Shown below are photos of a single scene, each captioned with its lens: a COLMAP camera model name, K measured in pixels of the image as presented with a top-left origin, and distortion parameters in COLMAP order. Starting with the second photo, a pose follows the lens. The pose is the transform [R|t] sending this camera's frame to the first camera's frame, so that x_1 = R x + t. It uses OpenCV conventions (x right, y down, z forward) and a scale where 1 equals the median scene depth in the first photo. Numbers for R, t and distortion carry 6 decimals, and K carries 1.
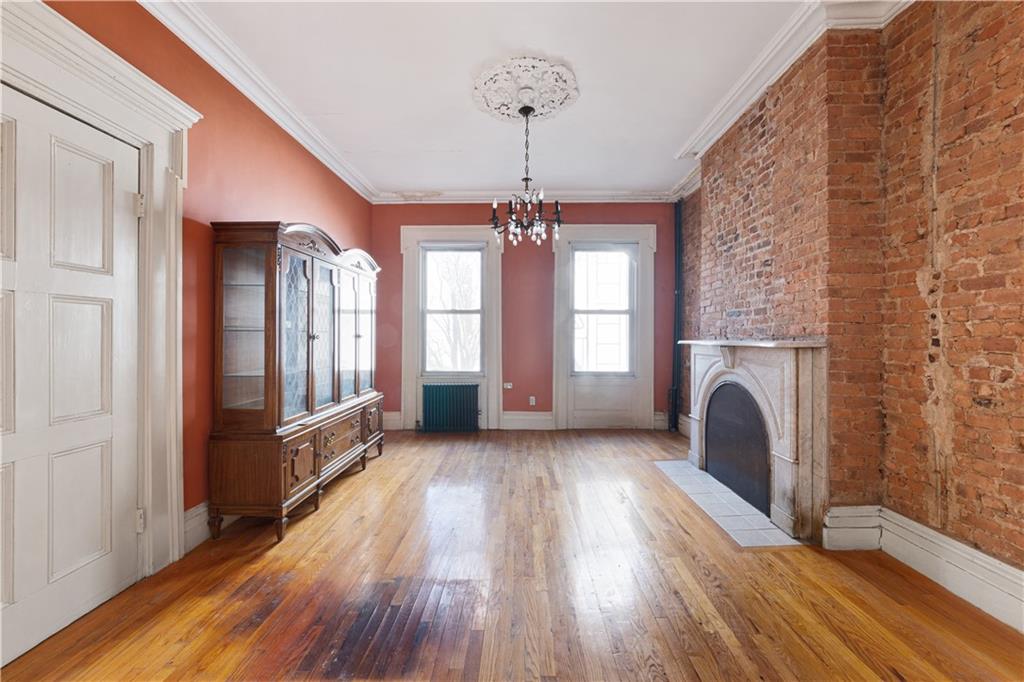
lens RADIAL K [[419.7, 0, 517.5], [0, 419.7, 342.2], [0, 0, 1]] dist [0.003960, 0.000494]
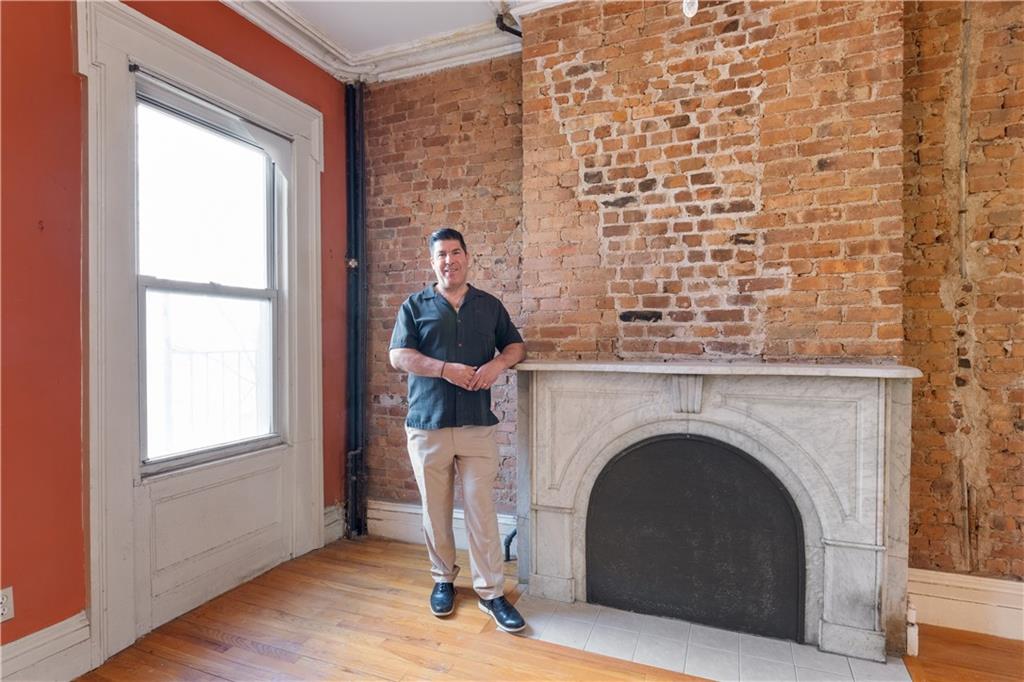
lens RADIAL K [[534.2, 0, 517.9], [0, 534.2, 353.6], [0, 0, 1]] dist [-0.009719, 0.002982]
pose [[0.370499, -0.028164, 0.928406, -0.338164], [0.013981, 0.999596, 0.024745, -0.053187], [-0.928728, 0.003812, 0.370743, 1.286341]]
